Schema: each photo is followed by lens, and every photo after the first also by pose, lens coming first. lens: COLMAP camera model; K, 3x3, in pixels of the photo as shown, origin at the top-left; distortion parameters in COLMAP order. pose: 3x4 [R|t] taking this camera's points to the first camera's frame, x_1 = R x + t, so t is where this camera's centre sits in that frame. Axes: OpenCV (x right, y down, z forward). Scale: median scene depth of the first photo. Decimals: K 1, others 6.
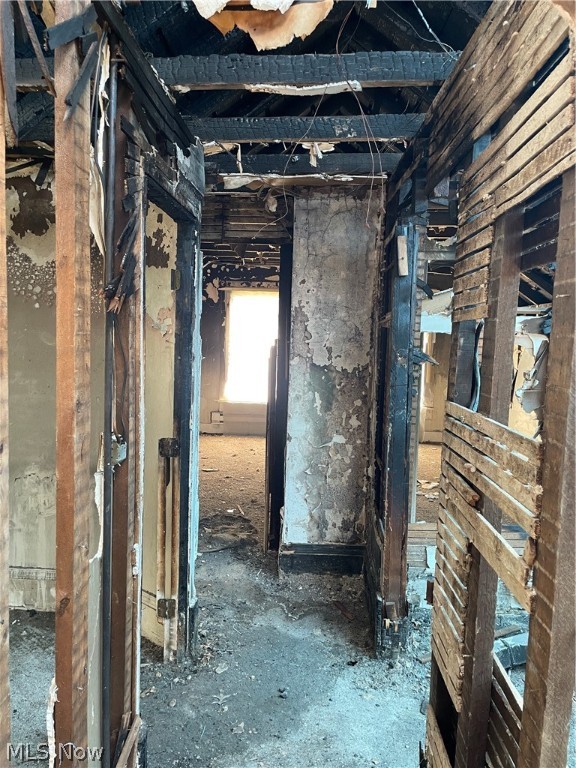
lens RADIAL K [[584.6, 0, 276.5], [0, 584.6, 385.6], [0, 0, 1]] dist [0.087434, -0.109227]
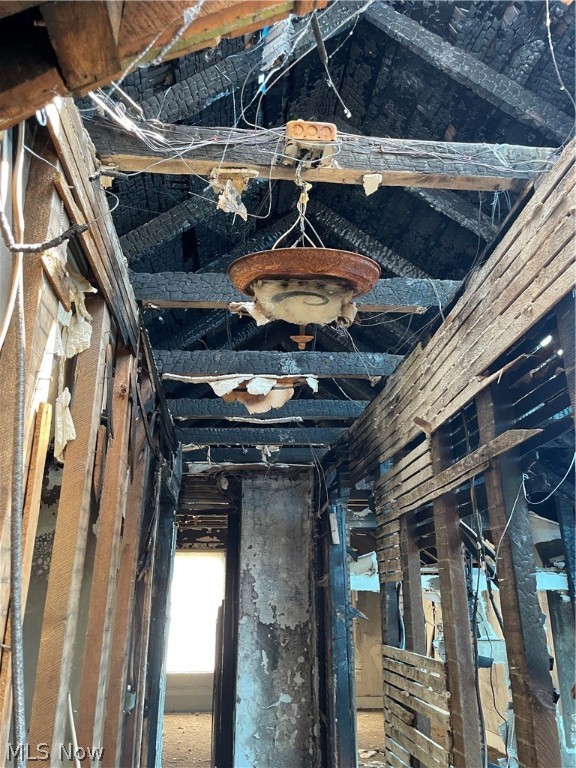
lens RADIAL K [[584.6, 0, 282.7], [0, 584.6, 389.7], [0, 0, 1]] dist [0.087434, -0.109227]
pose [[0.988235, 0.026171, 0.150685, -0.144944], [0.037721, 0.913107, -0.405971, 0.032409], [-0.148216, 0.406878, 0.901378, -0.396136]]
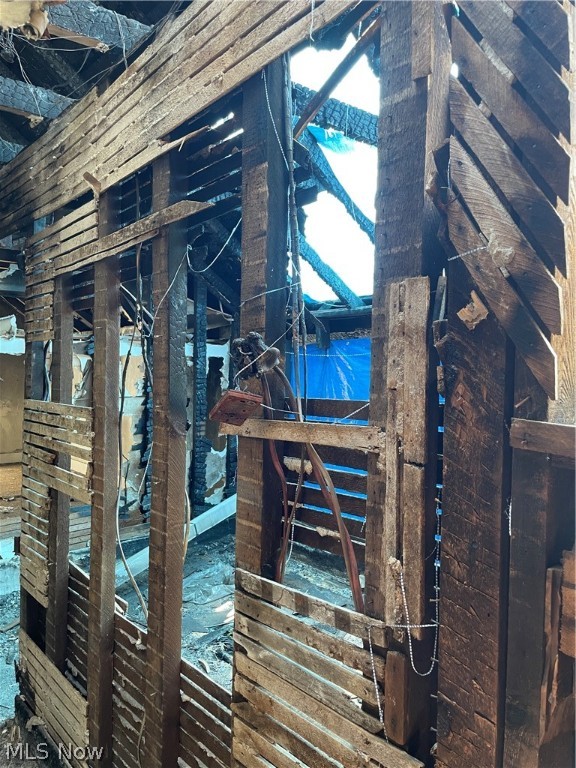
lens RADIAL K [[584.6, 0, 283.5], [0, 584.6, 382.6], [0, 0, 1]] dist [0.087434, -0.109227]
pose [[0.735020, -0.032204, 0.677280, -0.188440], [0.065200, 0.997600, -0.023324, 0.054767], [-0.674903, 0.061303, 0.735355, -0.398540]]
